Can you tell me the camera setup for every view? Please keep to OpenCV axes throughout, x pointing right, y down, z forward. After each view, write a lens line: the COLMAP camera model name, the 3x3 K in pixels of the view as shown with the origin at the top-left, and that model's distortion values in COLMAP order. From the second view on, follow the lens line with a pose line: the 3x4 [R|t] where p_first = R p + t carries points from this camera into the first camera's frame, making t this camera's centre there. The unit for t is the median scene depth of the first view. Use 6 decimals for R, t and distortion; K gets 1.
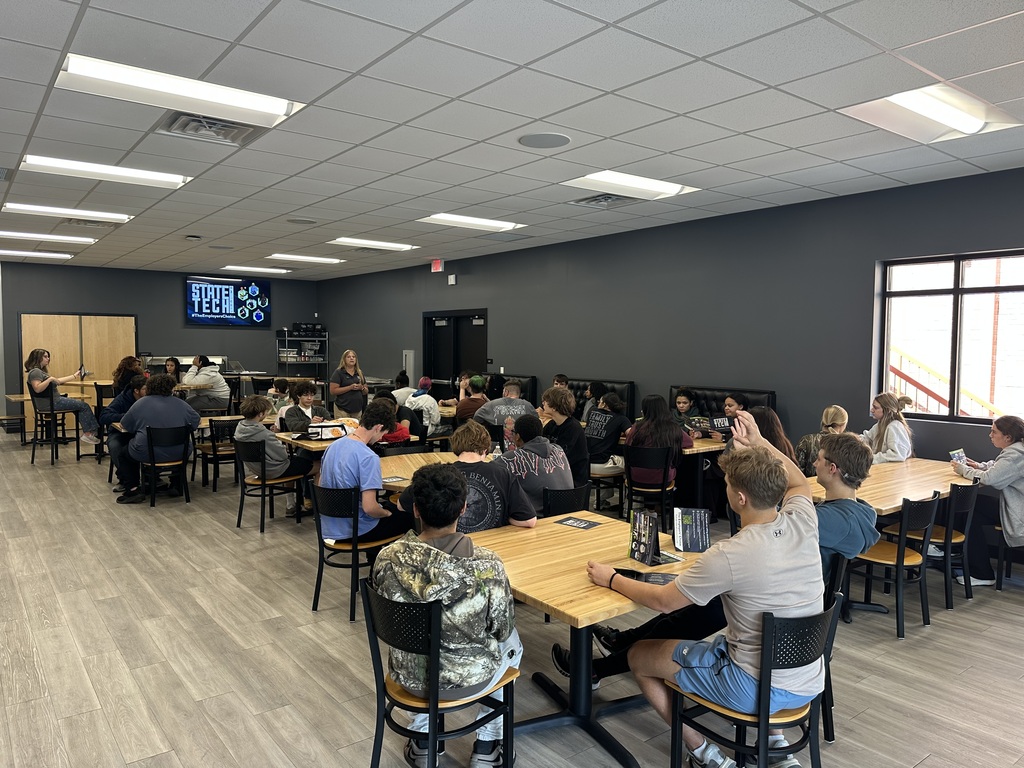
lens RADIAL K [[717.0, 0, 515.3], [0, 717.0, 388.6], [0, 0, 1]] dist [0.011479, 0.000614]
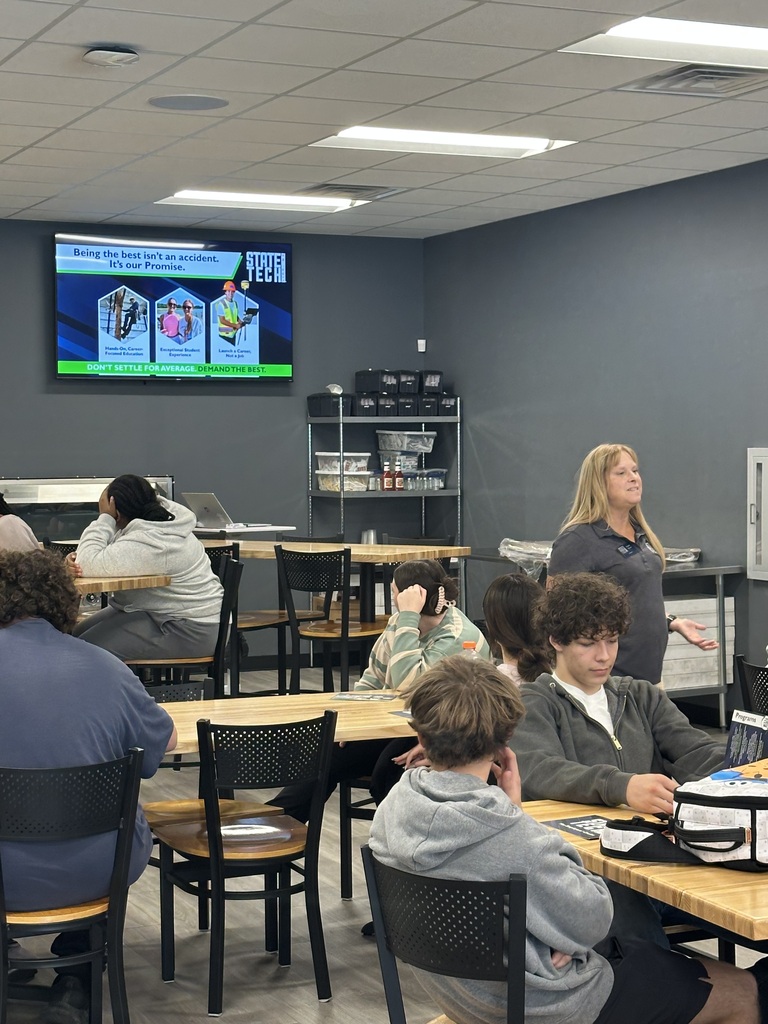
lens RADIAL K [[1934.1, 0, 382.8], [0, 1934.1, 510.8], [0, 0, 1]] dist [0.026160, 0.000000]
pose [[0.971756, -0.003625, -0.235959, -0.153562], [-0.002434, 0.999675, -0.025379, -0.011576], [0.235974, 0.025236, 0.971432, 0.267511]]
